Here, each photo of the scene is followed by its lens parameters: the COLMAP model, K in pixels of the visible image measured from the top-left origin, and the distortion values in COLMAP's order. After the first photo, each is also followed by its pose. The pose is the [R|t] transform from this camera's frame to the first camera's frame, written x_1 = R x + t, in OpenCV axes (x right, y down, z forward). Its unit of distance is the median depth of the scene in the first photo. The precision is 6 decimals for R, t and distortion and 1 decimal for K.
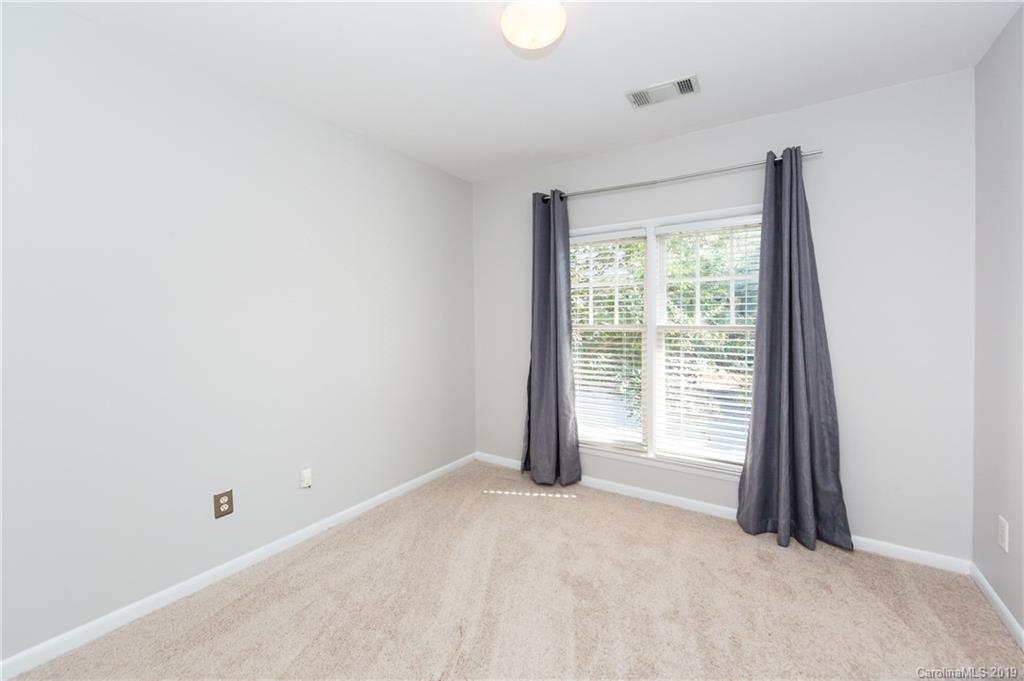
lens RADIAL K [[411.6, 0, 511.6], [0, 411.6, 316.3], [0, 0, 1]] dist [-0.001372, -0.000140]
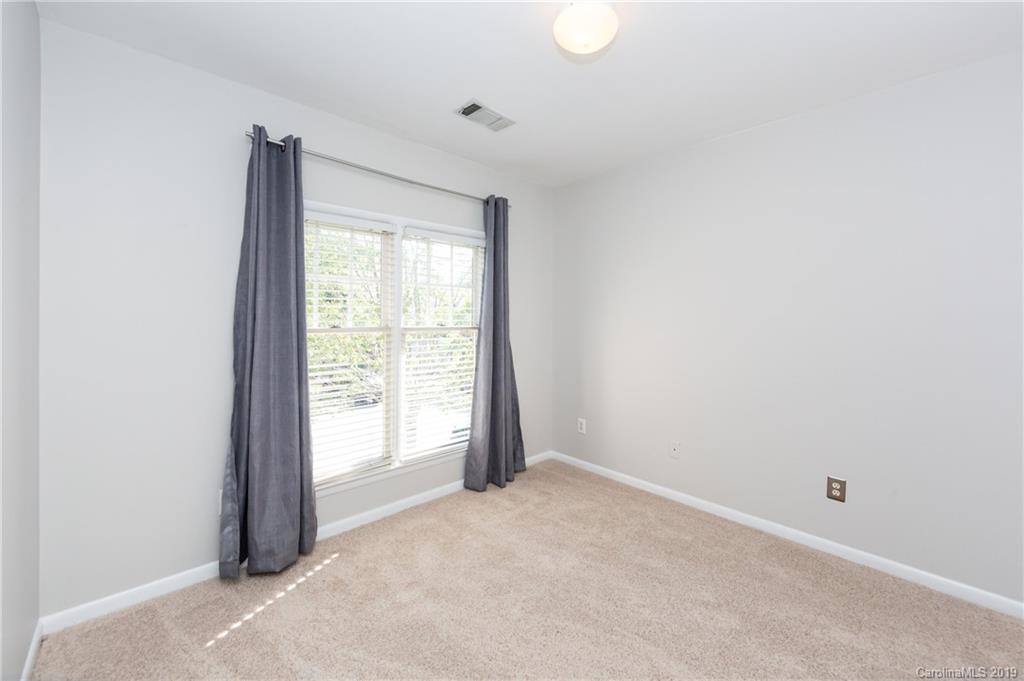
lens RADIAL K [[411.6, 0, 511.6], [0, 411.6, 316.3], [0, 0, 1]] dist [-0.001372, -0.000140]
pose [[0.226827, 0.005469, 0.973920, -0.534405], [-0.009175, 0.999952, -0.003479, -0.005060], [-0.973892, -0.008147, 0.226866, 0.530054]]
